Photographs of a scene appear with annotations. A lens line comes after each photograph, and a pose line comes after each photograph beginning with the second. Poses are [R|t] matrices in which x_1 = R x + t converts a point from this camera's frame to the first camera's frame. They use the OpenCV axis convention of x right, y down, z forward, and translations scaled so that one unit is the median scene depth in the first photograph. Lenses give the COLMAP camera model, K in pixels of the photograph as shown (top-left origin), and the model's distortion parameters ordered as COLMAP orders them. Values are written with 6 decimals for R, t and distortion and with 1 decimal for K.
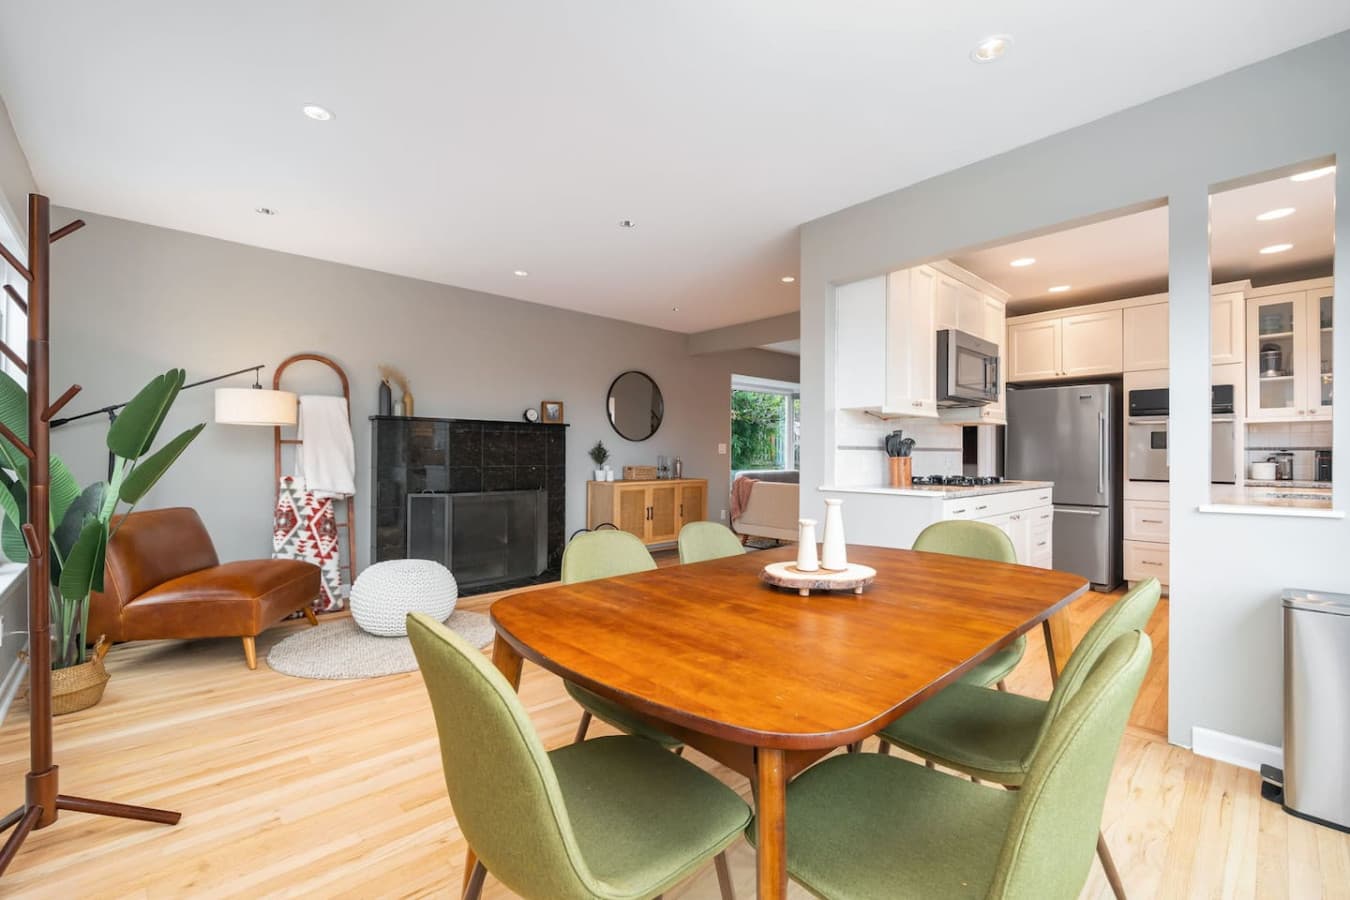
lens RADIAL K [[561.8, 0, 674.5], [0, 561.8, 448.7], [0, 0, 1]] dist [-0.007365, 0.000610]
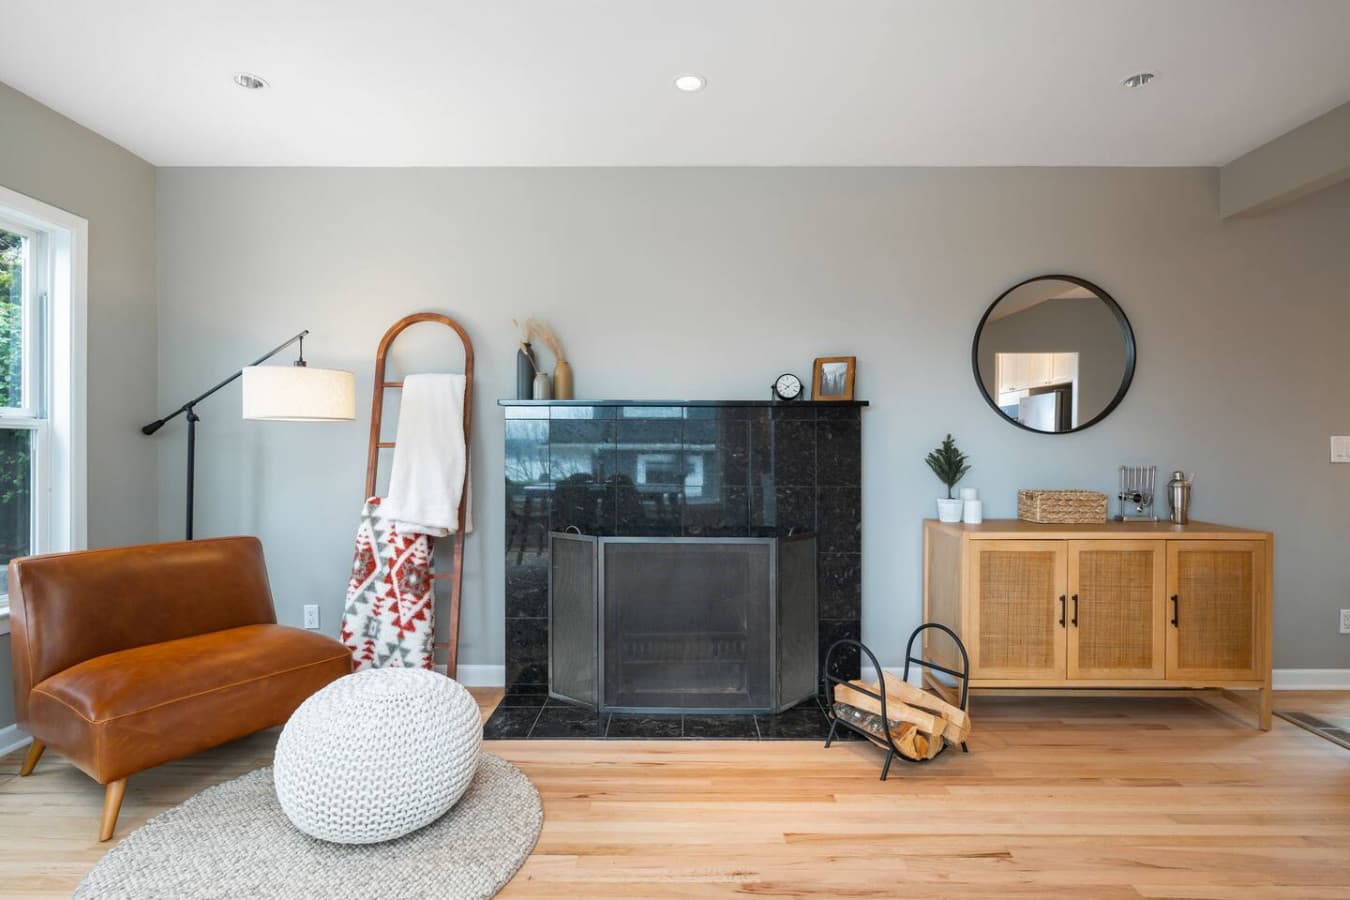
lens RADIAL K [[672.0, 0, 671.6], [0, 672.0, 448.9], [0, 0, 1]] dist [-0.005259, 0.000092]
pose [[0.730085, -0.001946, -0.683353, 0.106485], [0.006567, 0.999970, 0.004168, -0.008294], [0.683325, -0.007531, 0.730076, 0.613136]]
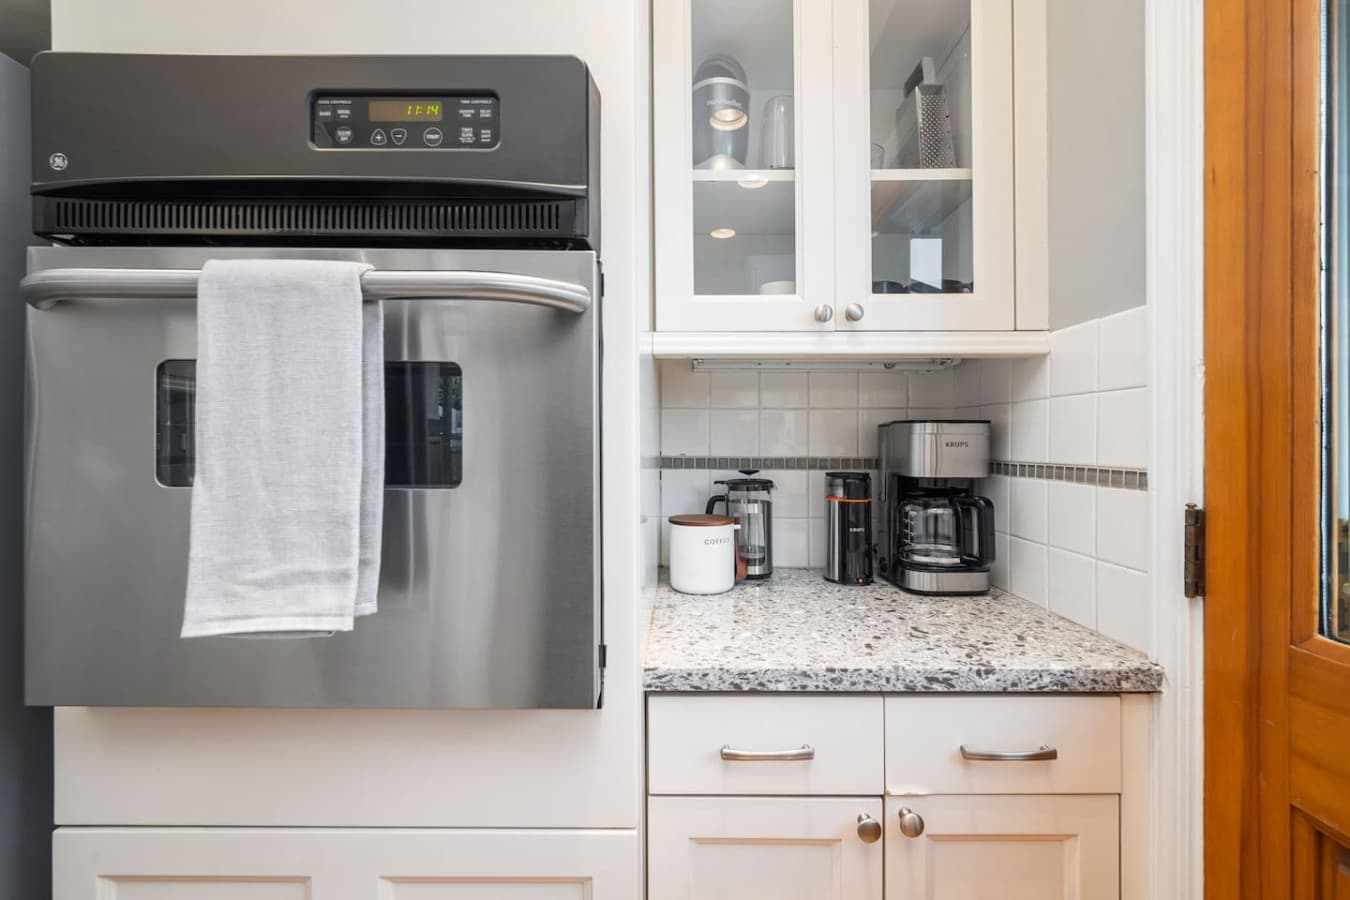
lens RADIAL K [[561.8, 0, 677.8], [0, 561.8, 443.9], [0, 0, 1]] dist [-0.007365, 0.000610]
pose [[0.668766, -0.008526, 0.743424, 0.874360], [-0.001350, 0.999919, 0.012683, -0.014247], [-0.743472, -0.009485, 0.668700, 0.851729]]
